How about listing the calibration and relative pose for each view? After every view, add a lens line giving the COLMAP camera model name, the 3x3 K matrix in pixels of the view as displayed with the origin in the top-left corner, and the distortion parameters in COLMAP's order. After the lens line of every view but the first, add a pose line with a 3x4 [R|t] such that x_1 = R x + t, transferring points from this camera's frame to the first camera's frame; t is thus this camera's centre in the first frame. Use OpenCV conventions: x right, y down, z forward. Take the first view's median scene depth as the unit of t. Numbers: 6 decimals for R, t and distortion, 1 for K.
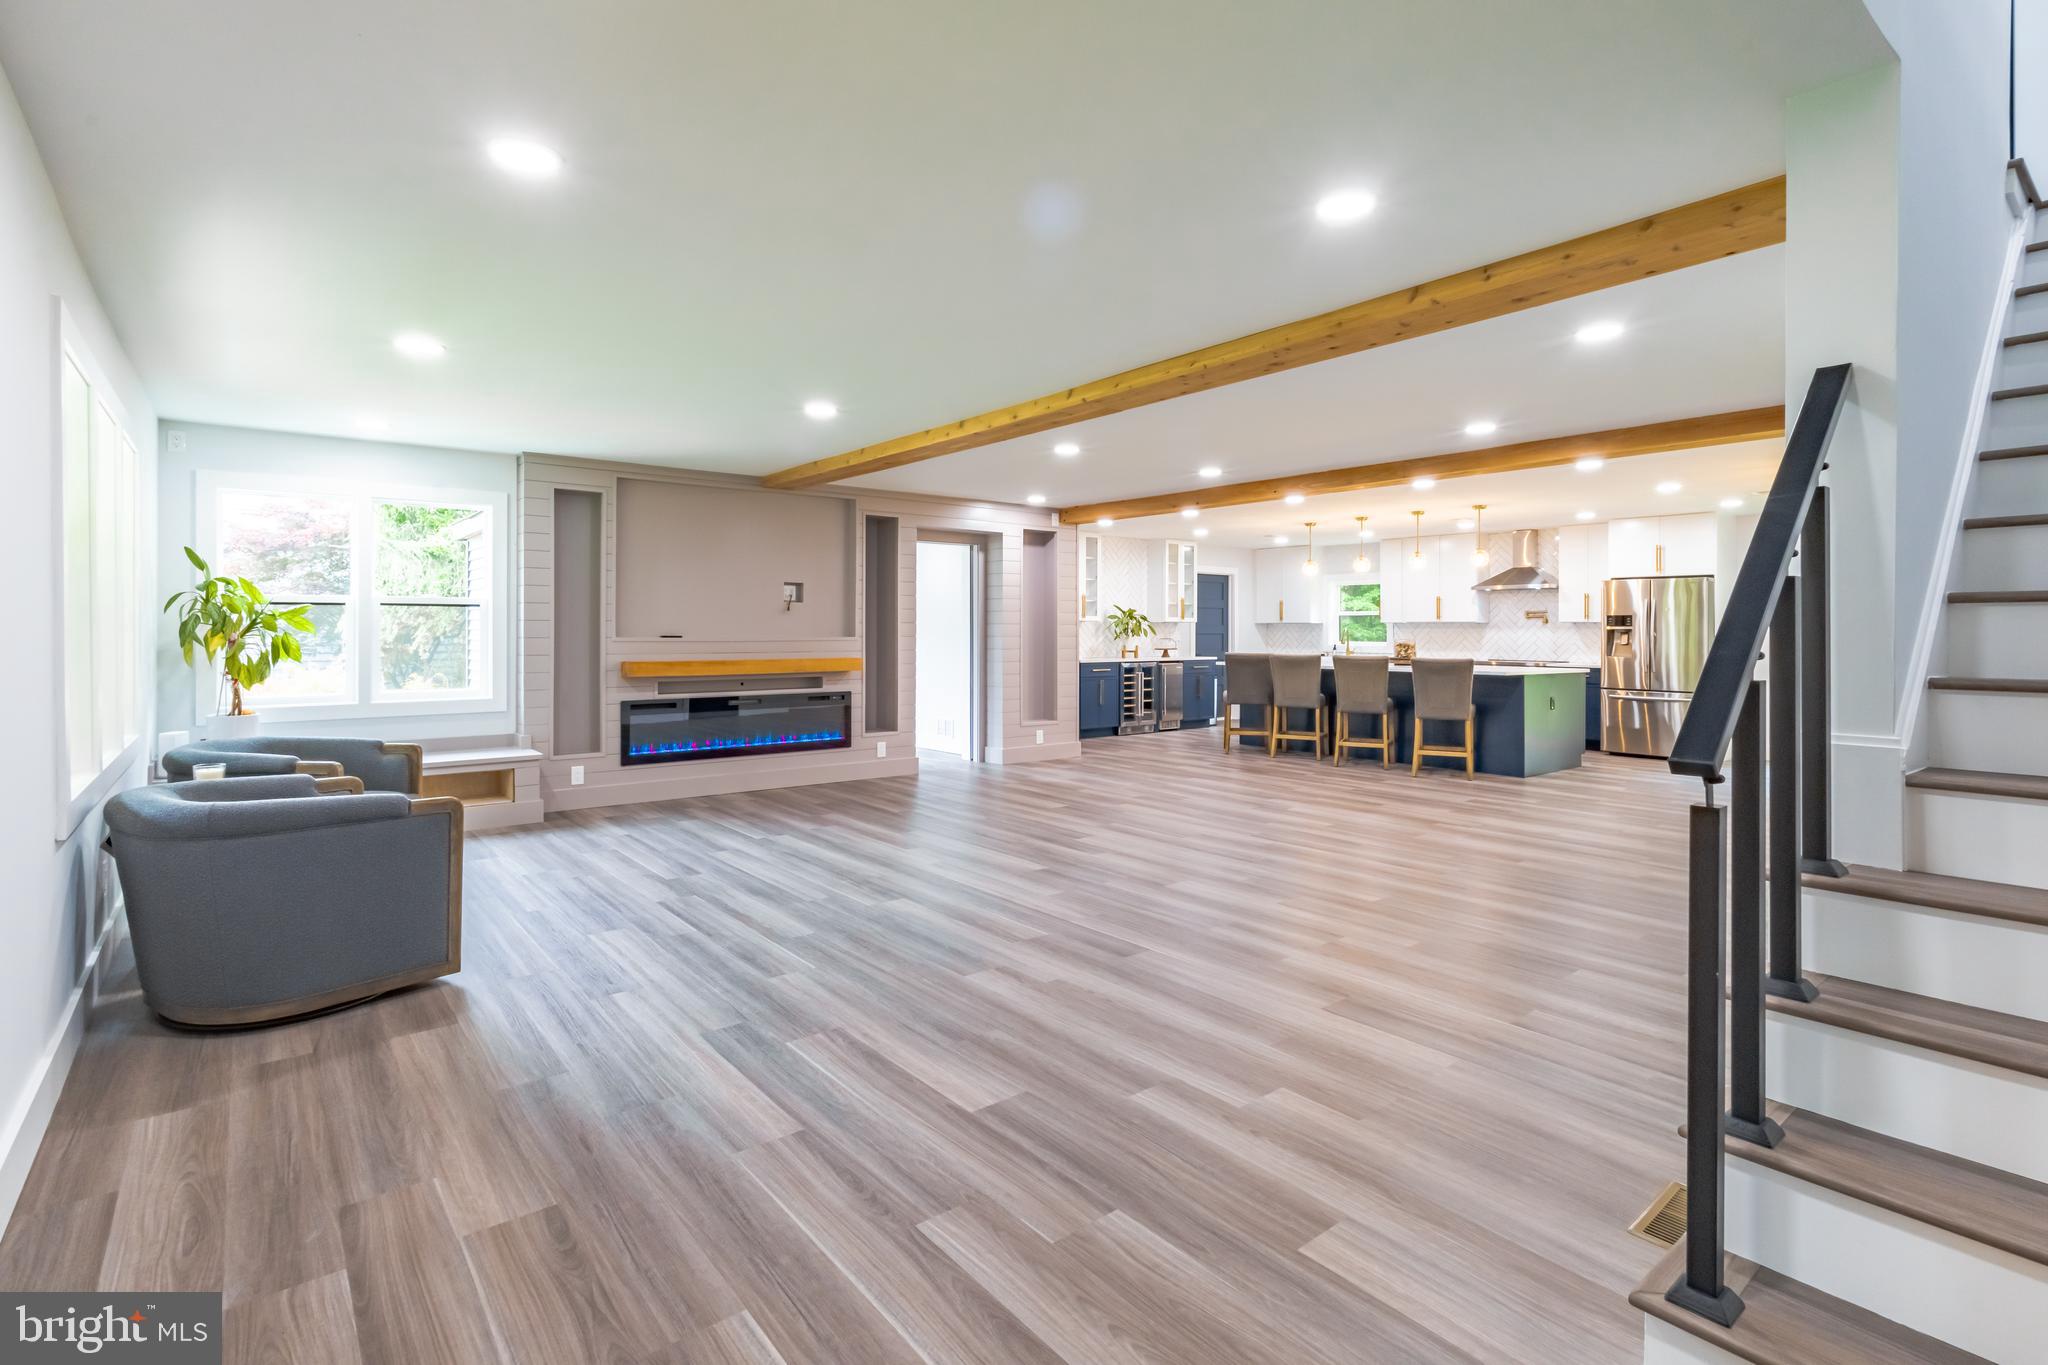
lens RADIAL K [[1025.7, 0, 1031.3], [0, 1025.7, 622.7], [0, 0, 1]] dist [0.001300, 0.000535]
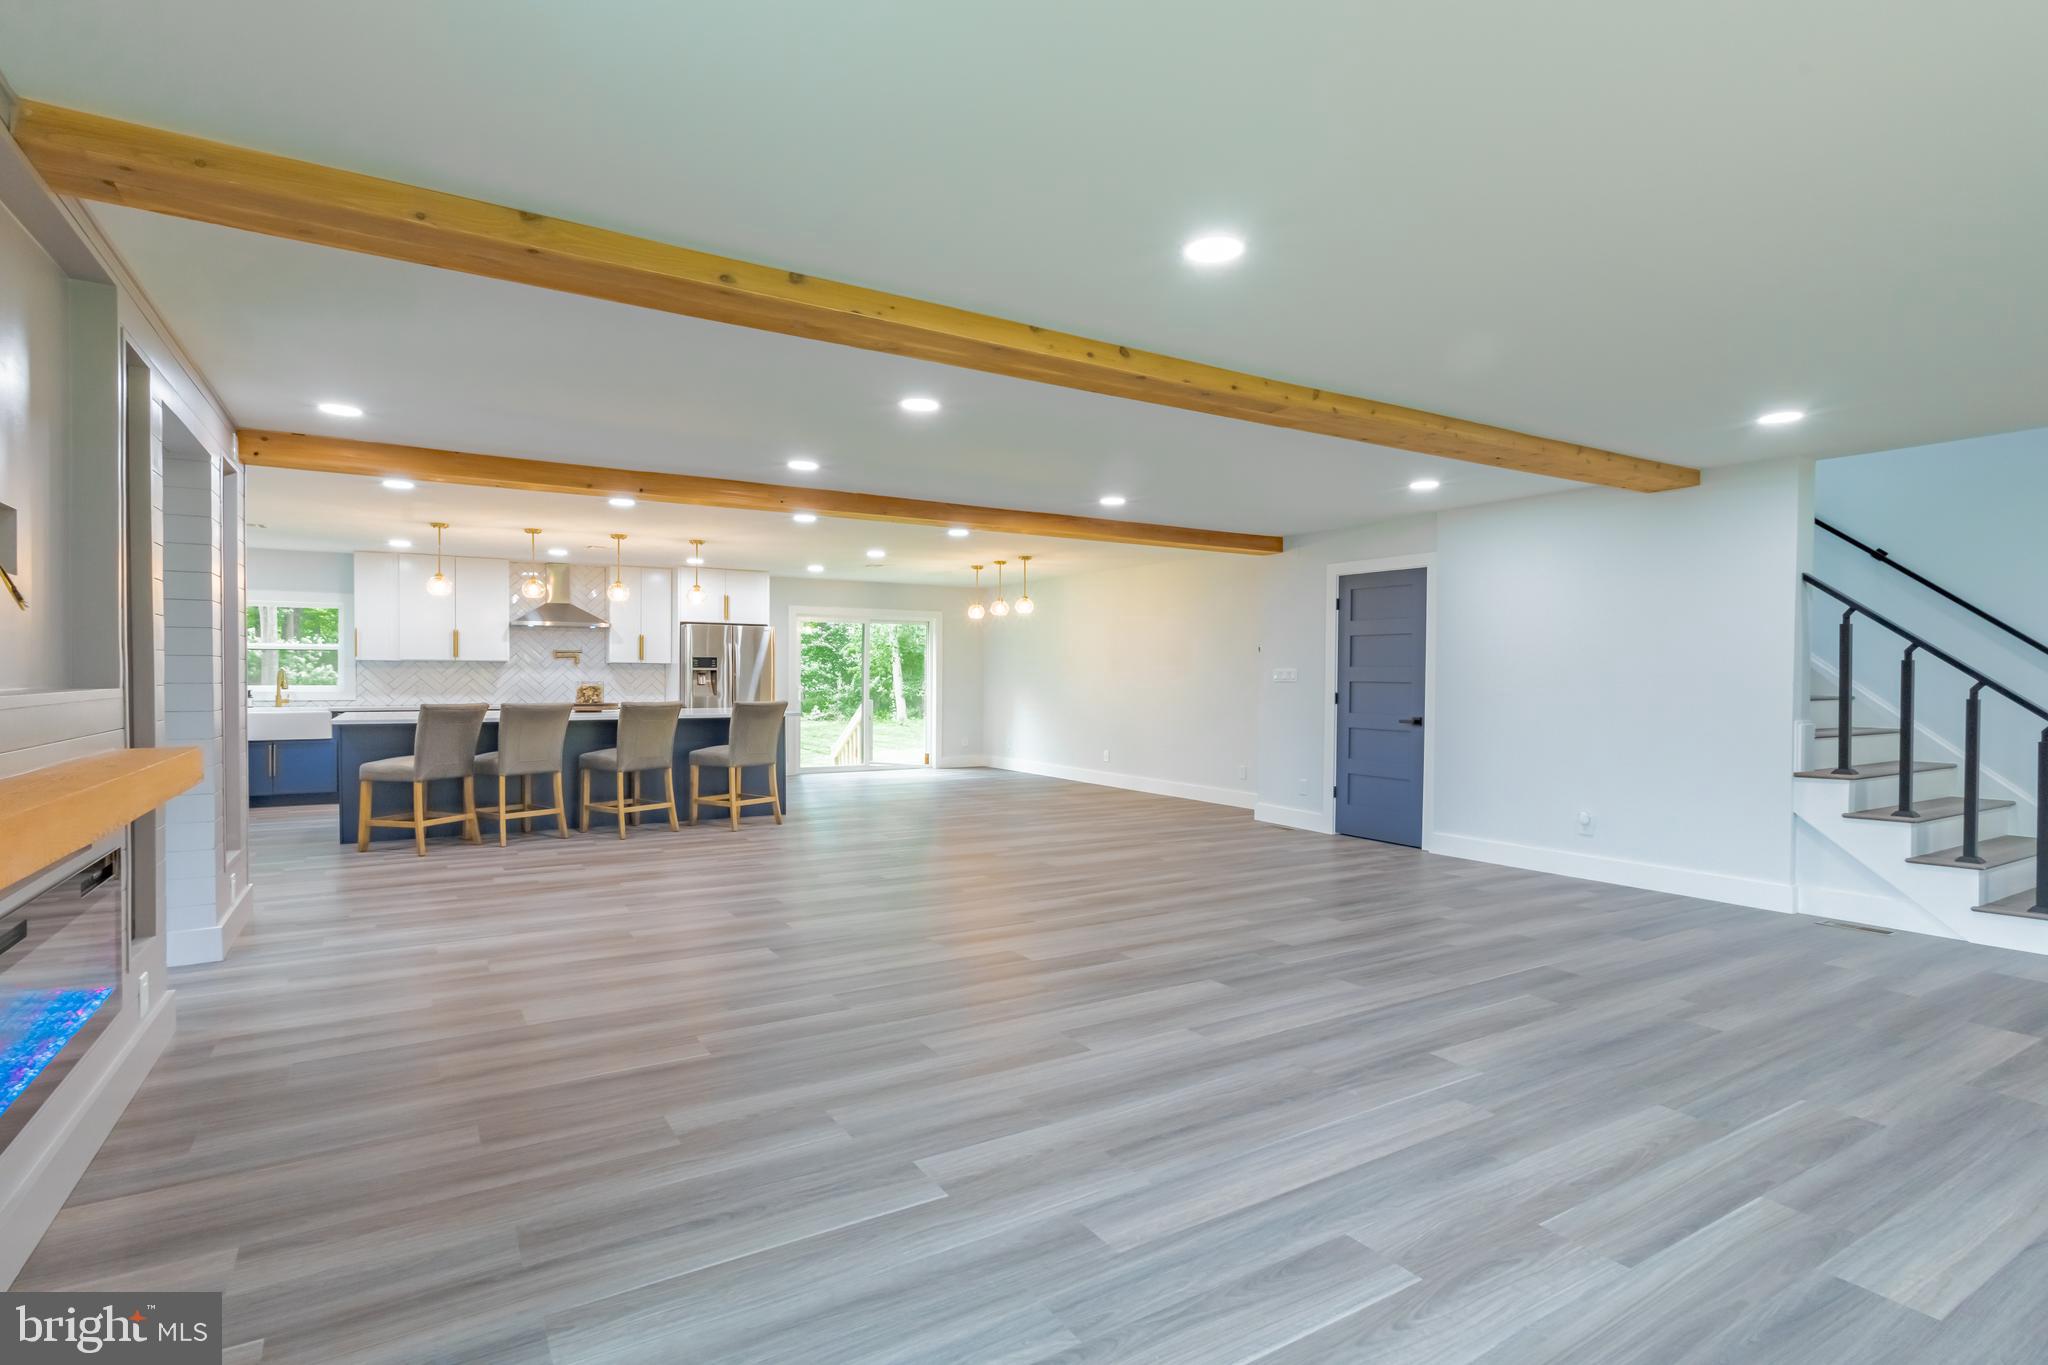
lens RADIAL K [[957.8, 0, 1011.0], [0, 957.8, 684.9], [0, 0, 1]] dist [0.012612, -0.000012]
pose [[0.123803, -0.013536, 0.992215, -0.373590], [-0.011739, 0.999817, 0.015104, 0.002767], [-0.992237, -0.013518, 0.123621, 0.551409]]
